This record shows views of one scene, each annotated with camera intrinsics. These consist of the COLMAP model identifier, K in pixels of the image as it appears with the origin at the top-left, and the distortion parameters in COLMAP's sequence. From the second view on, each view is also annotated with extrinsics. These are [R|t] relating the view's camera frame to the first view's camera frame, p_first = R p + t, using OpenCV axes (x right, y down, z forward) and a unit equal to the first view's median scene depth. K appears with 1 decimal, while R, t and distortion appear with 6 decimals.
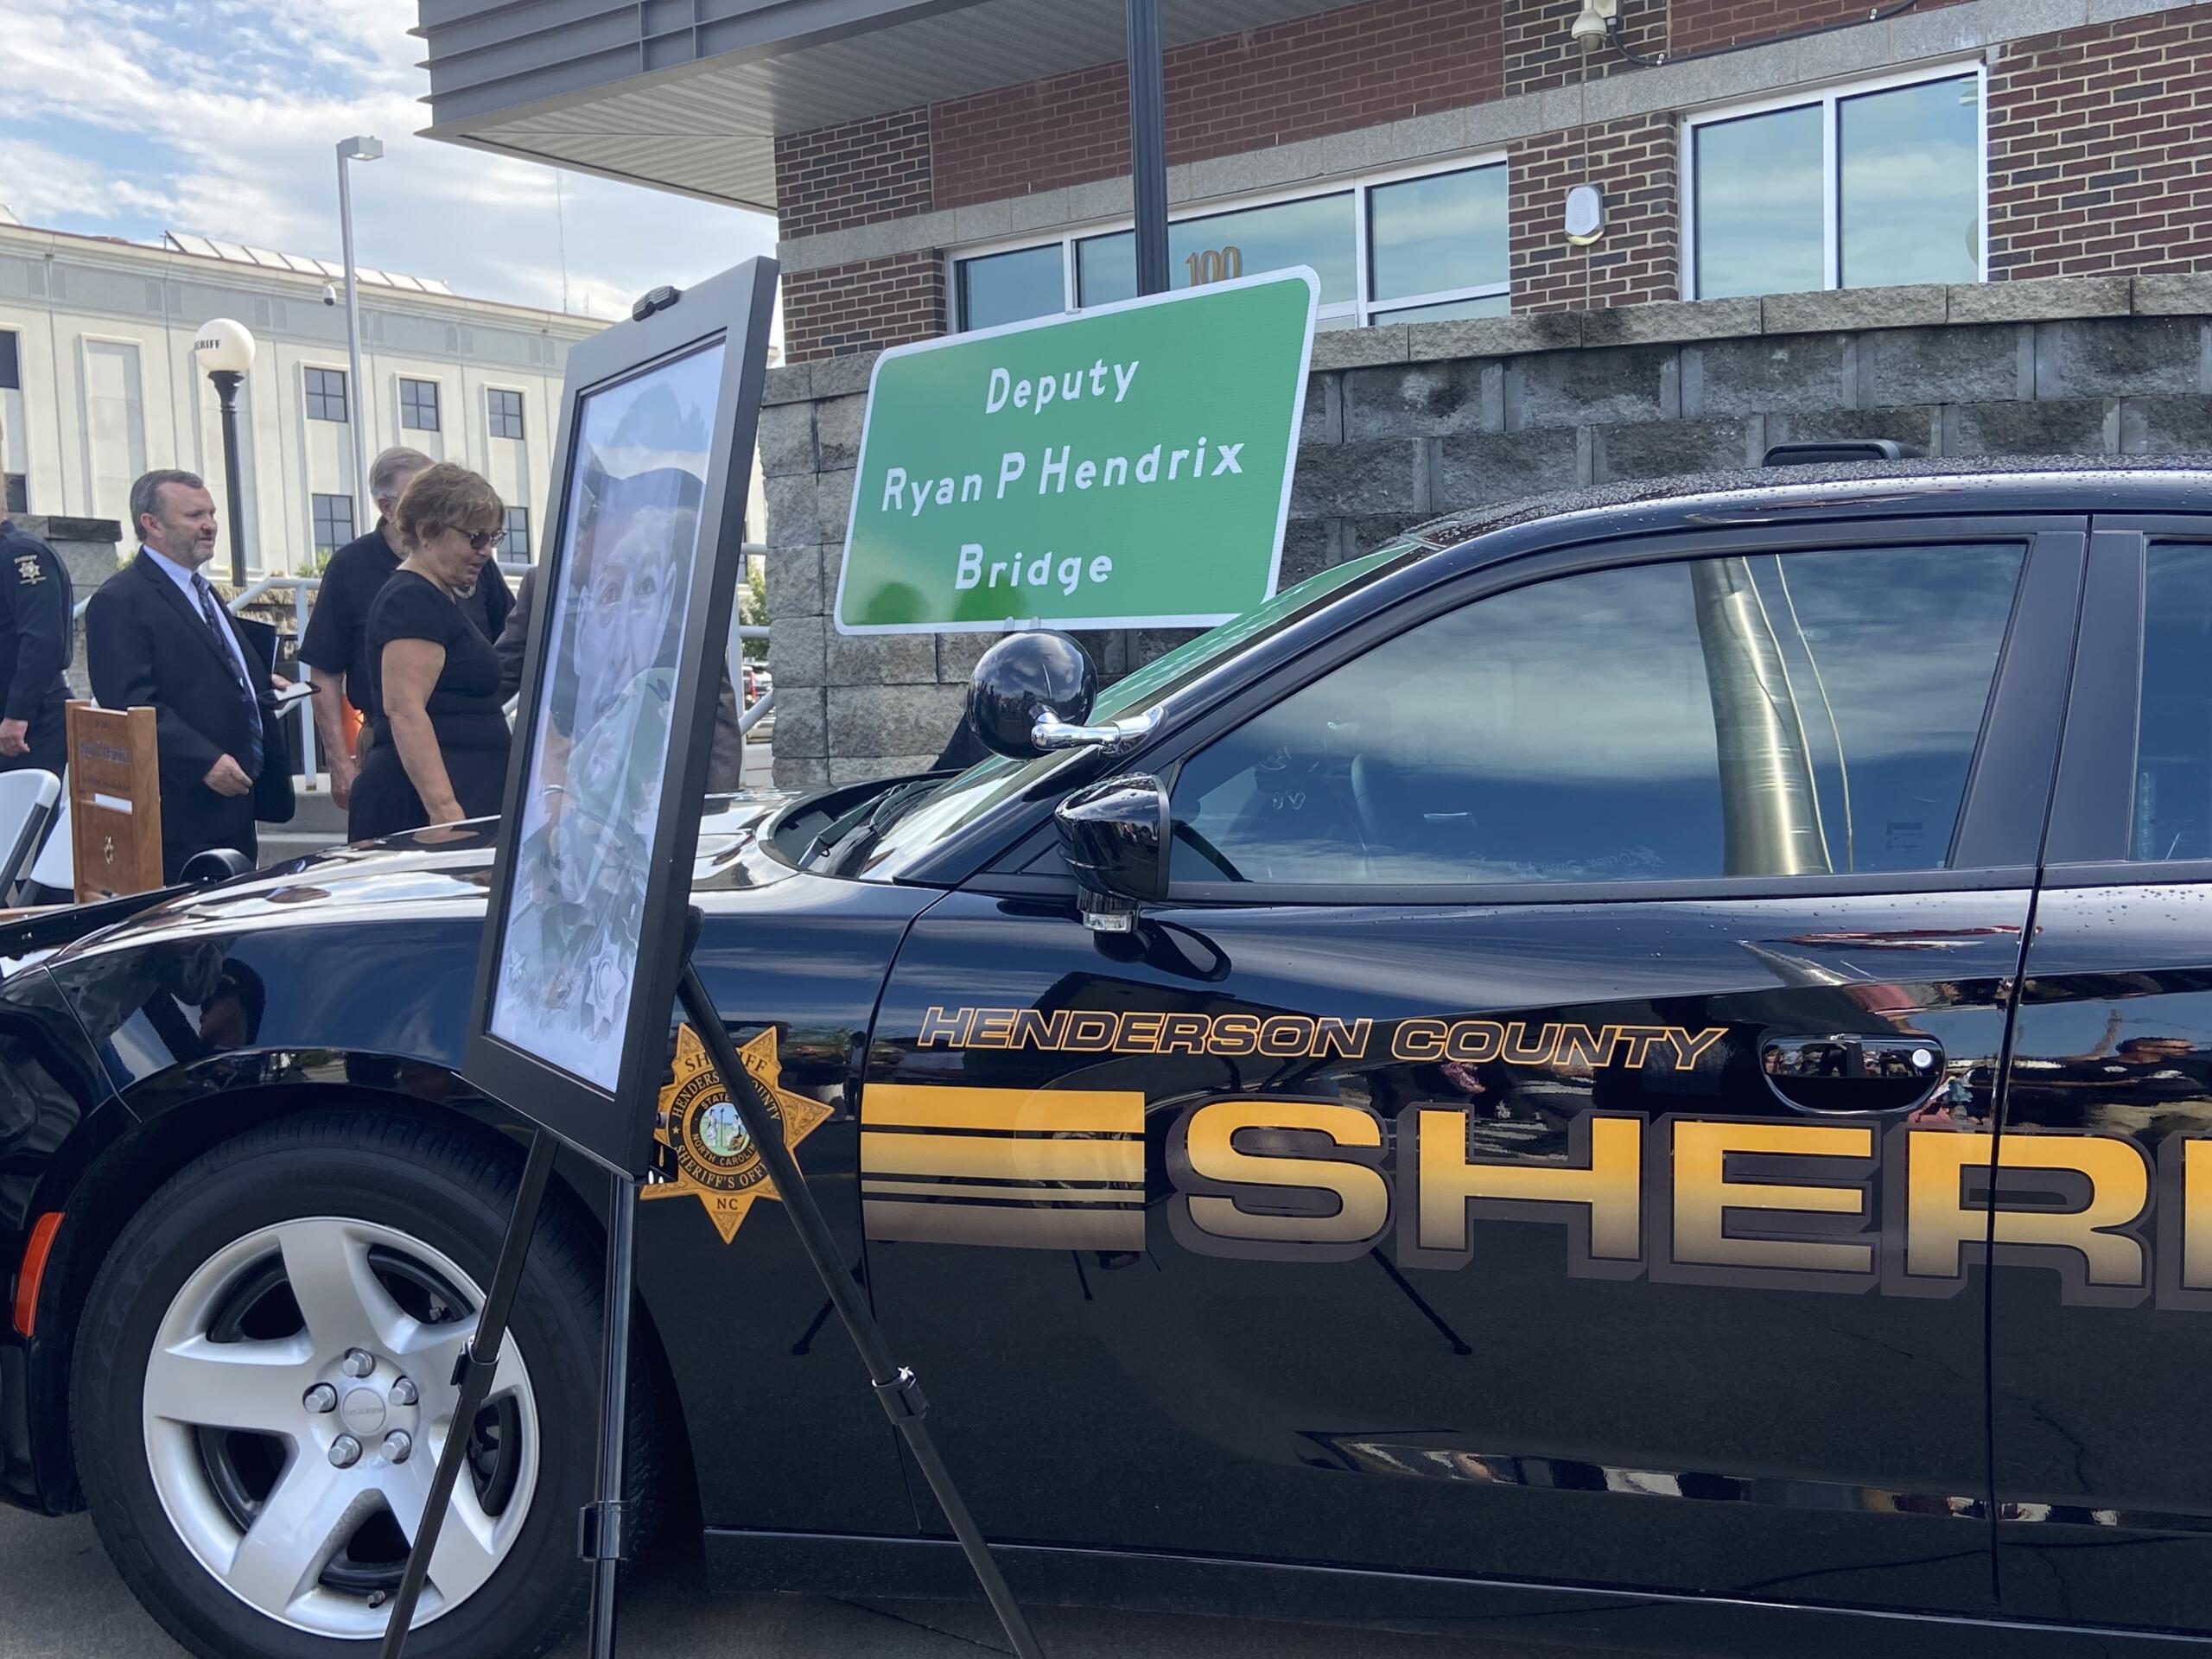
lens RADIAL K [[2224.0, 0, 1106.0], [0, 2224.0, 829.5], [0, 0, 1]] dist [0.119760, -0.139362]
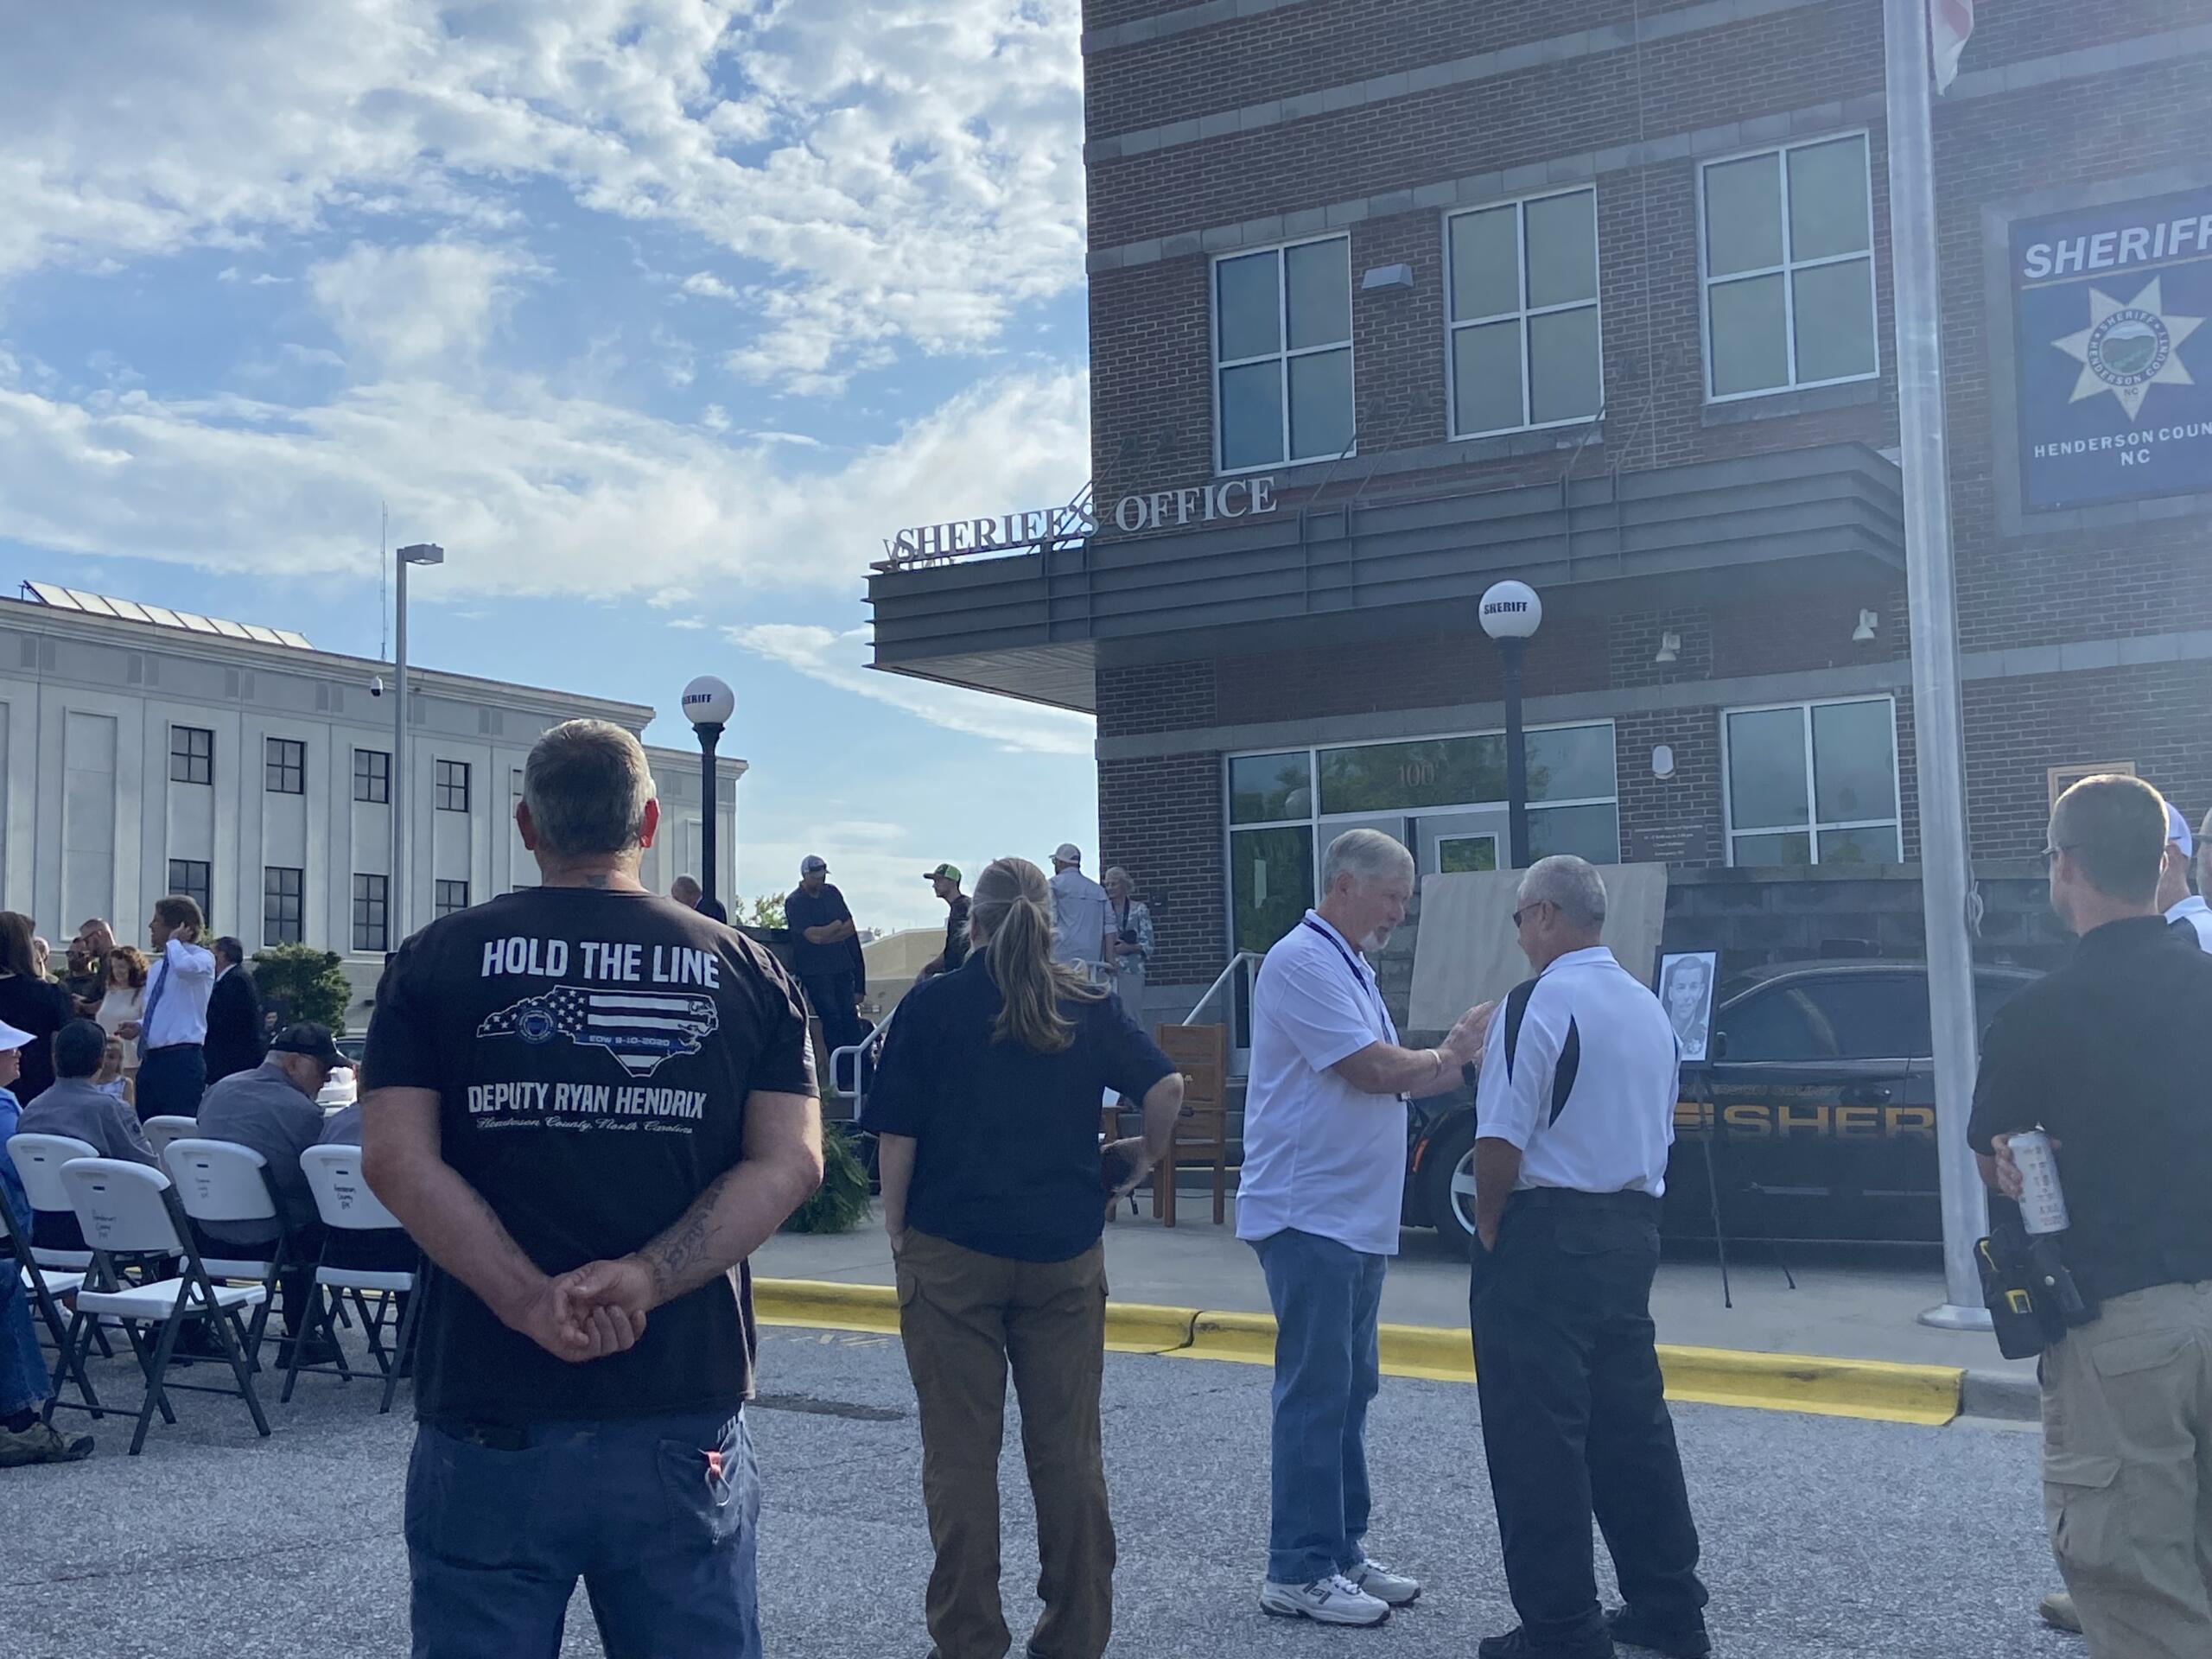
lens RADIAL K [[2864.2, 0, 1106.0], [0, 2864.2, 829.5], [0, 0, 1]] dist [0.077601, 0.014655]
pose [[0.995554, 0.023281, 0.091274, -0.700160], [-0.008715, 0.987584, -0.156849, 0.199698], [-0.093793, 0.155356, 0.983396, -1.861399]]
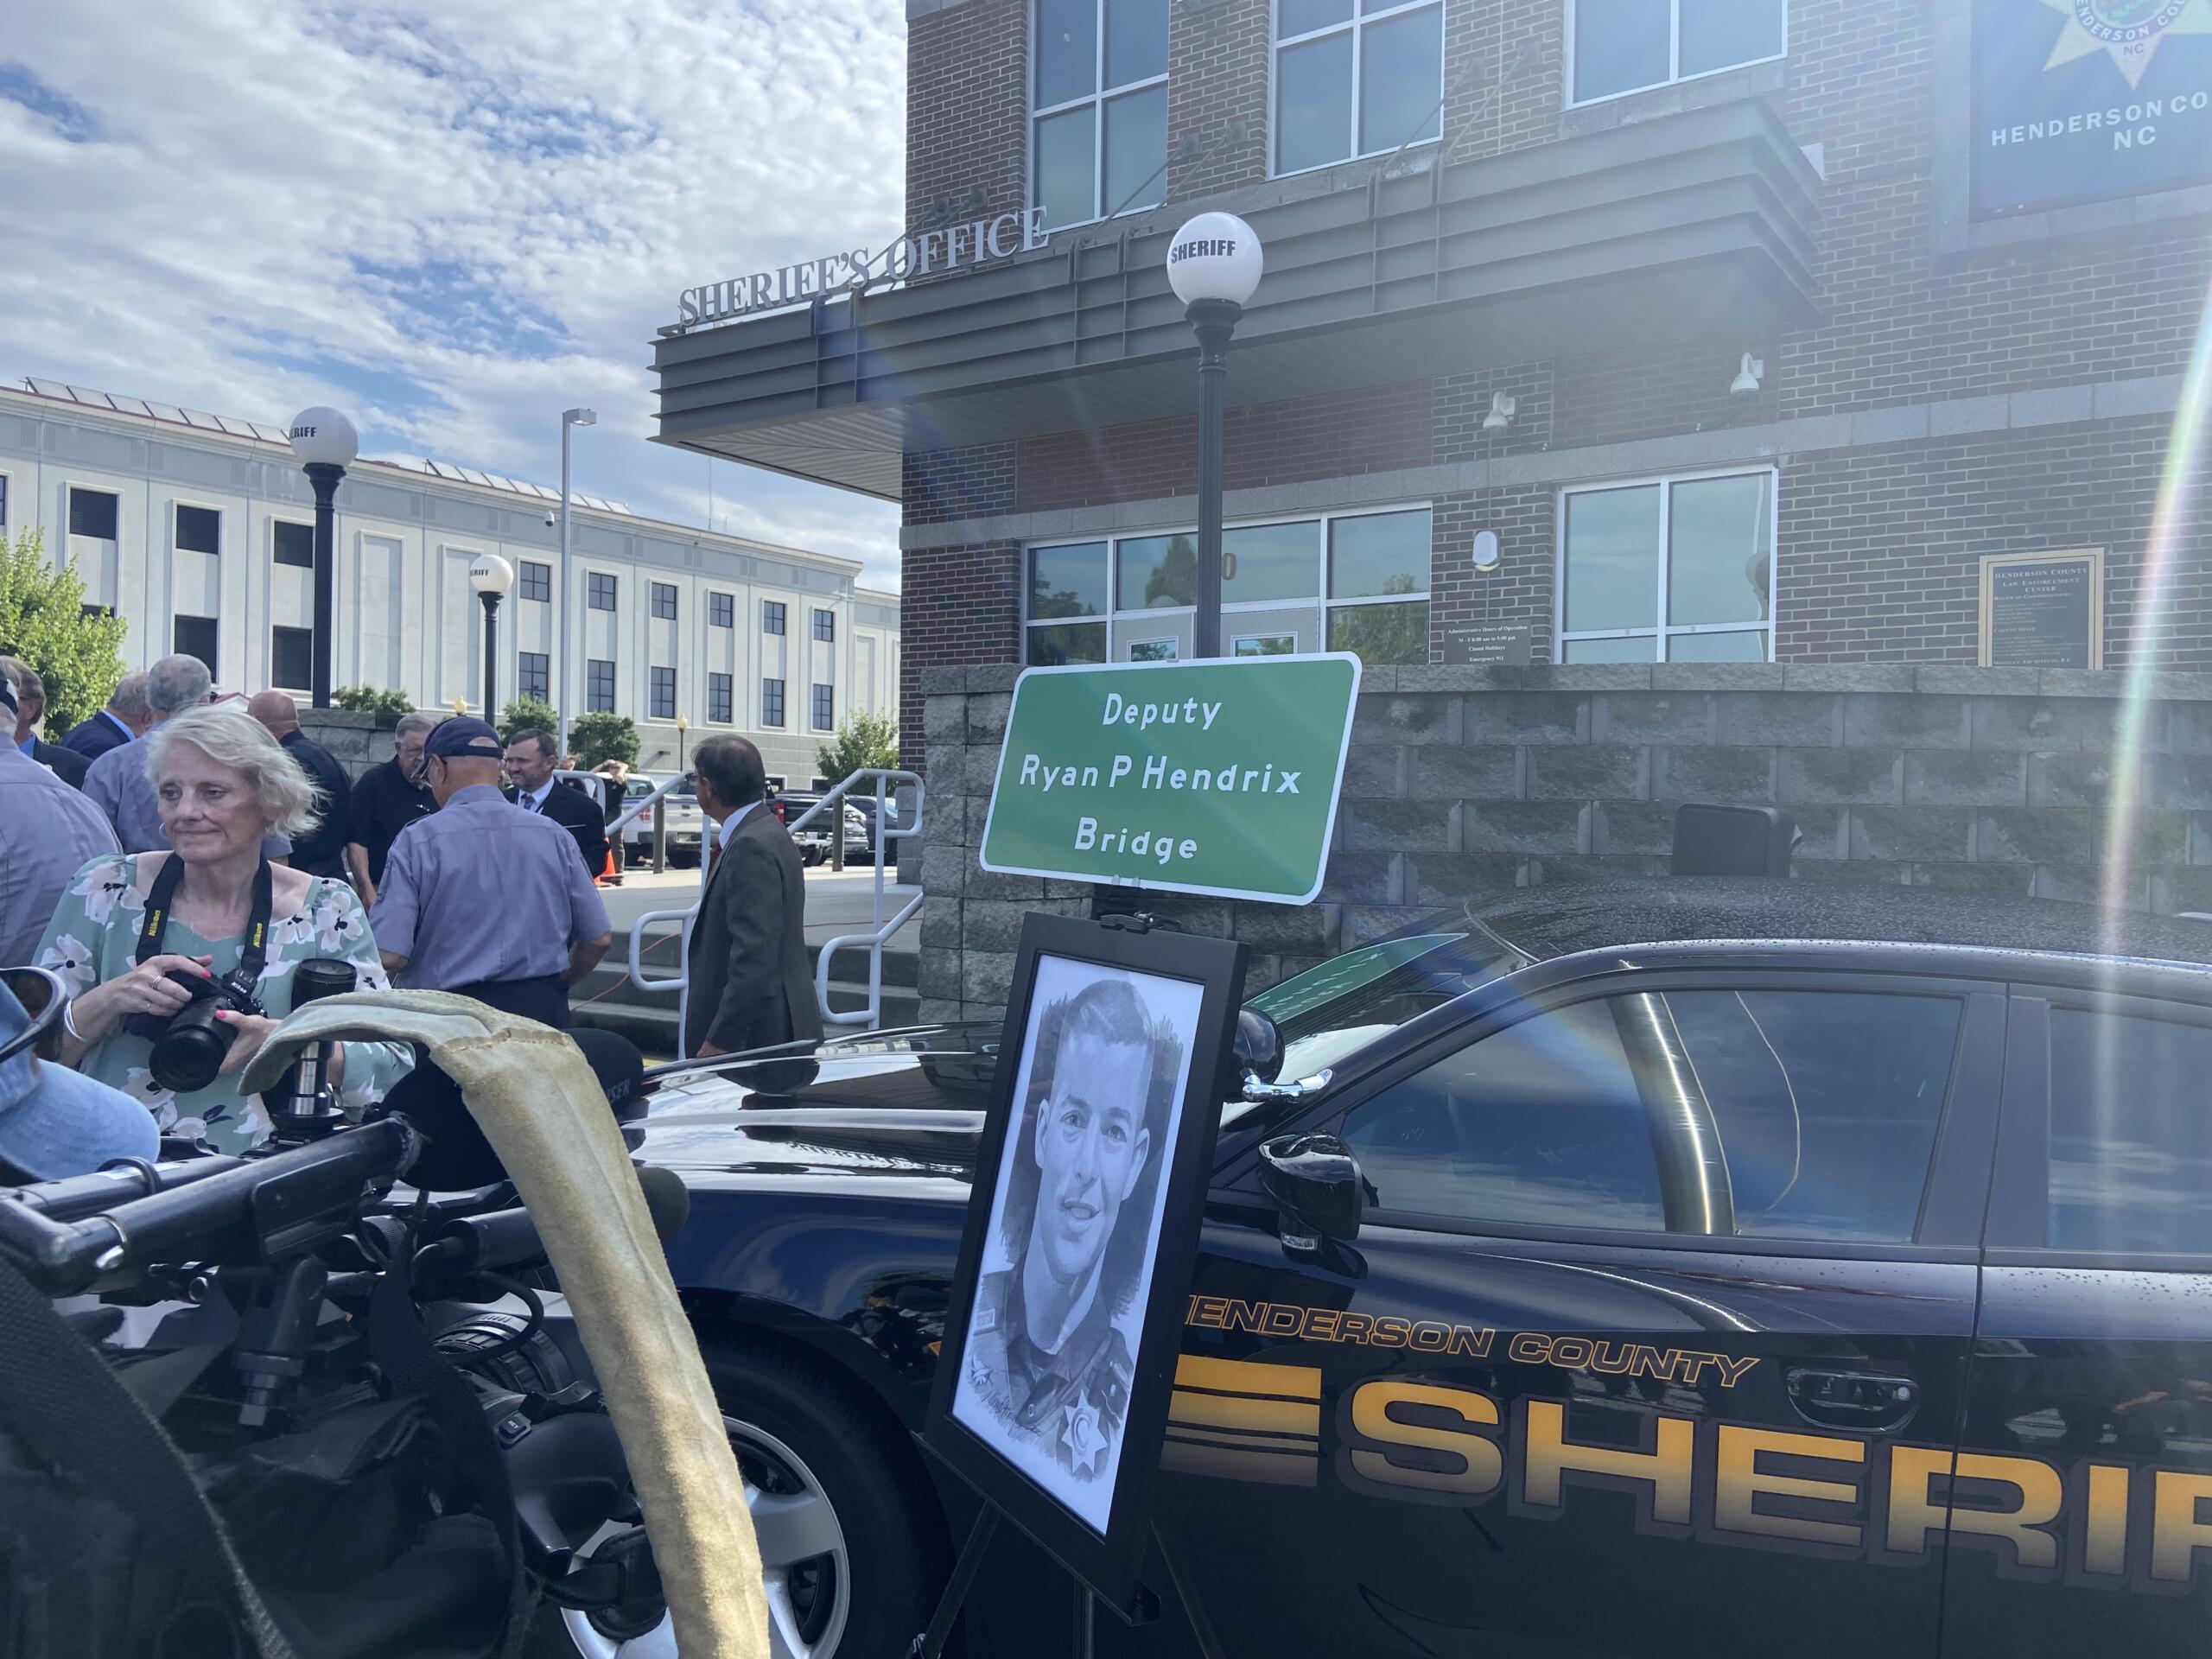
lens RADIAL K [[1622.1, 0, 1100.6], [0, 1622.1, 817.2], [0, 0, 1]] dist [0.114126, -0.127764]
pose [[0.998653, 0.049890, 0.014225, -0.062460], [-0.048981, 0.997092, -0.058374, -0.064556], [-0.017096, 0.057598, 0.998193, -0.010849]]
